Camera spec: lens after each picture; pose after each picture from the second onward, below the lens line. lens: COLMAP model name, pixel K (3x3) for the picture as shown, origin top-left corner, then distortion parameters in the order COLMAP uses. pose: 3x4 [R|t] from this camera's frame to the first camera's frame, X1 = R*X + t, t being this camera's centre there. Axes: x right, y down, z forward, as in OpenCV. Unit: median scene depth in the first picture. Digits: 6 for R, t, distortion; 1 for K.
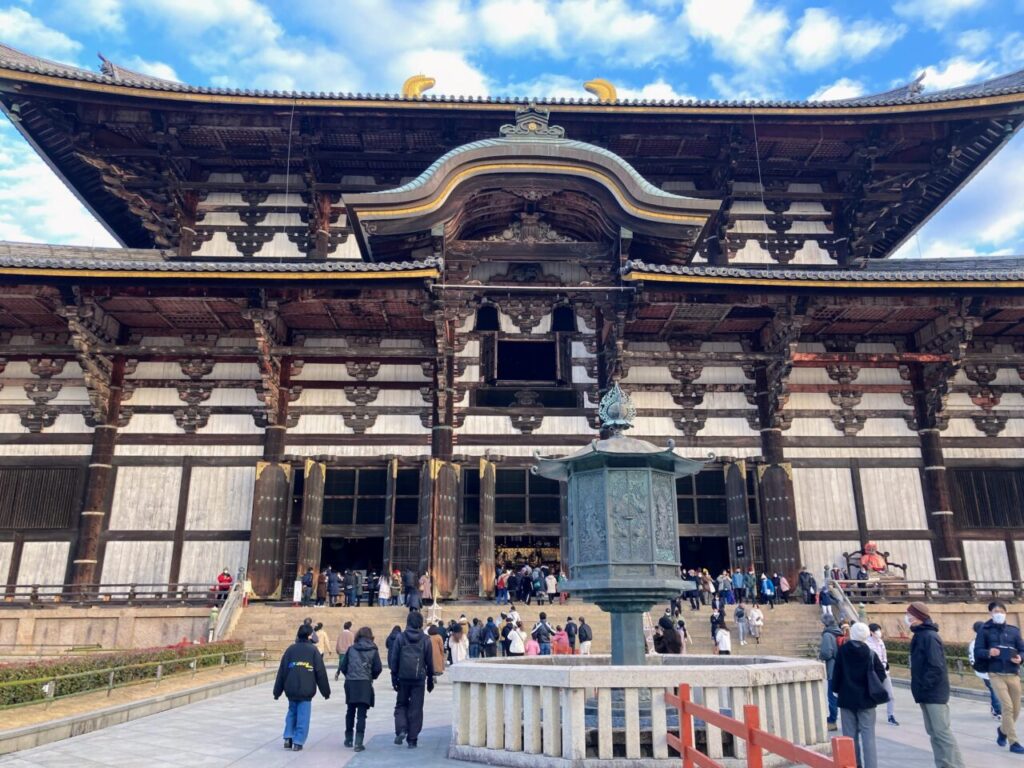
lens RADIAL K [[817.0, 0, 522.4], [0, 817.0, 382.4], [0, 0, 1]] dist [0.013328, 0.000059]
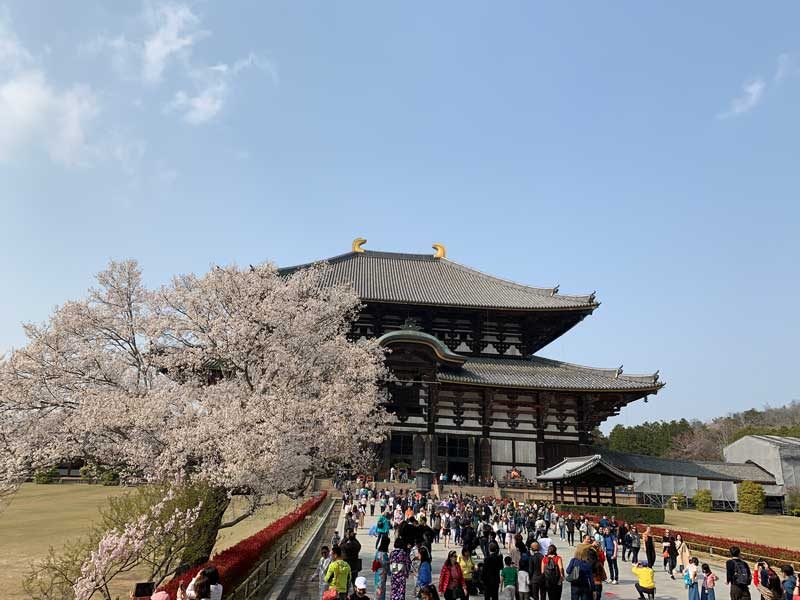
lens RADIAL K [[574.8, 0, 388.8], [0, 574.8, 296.2], [0, 0, 1]] dist [0.008094, 0.000631]
pose [[0.997995, 0.061834, 0.013491, -0.098128], [-0.061523, 0.997855, -0.022355, -0.336867], [-0.014844, 0.021480, 0.999659, -1.057983]]
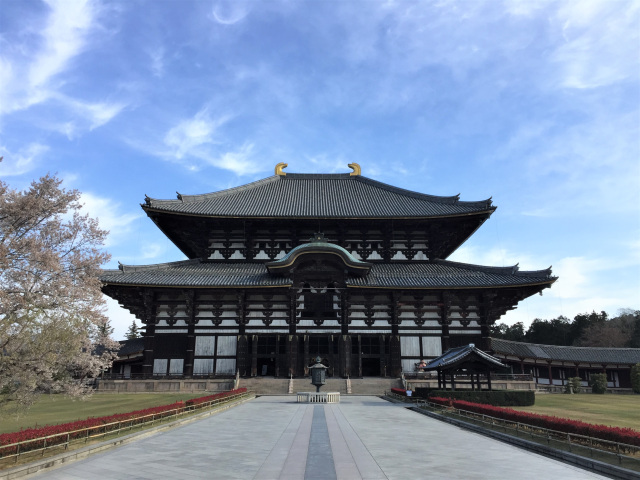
lens RADIAL K [[518.8, 0, 320.0], [0, 518.8, 240.0], [0, 0, 1]] dist [0.044861, -0.001746]
pose [[0.999423, -0.000949, -0.033959, 0.080953], [0.001920, 0.999590, 0.028577, -0.336188], [0.033918, -0.028626, 0.999015, -1.052739]]
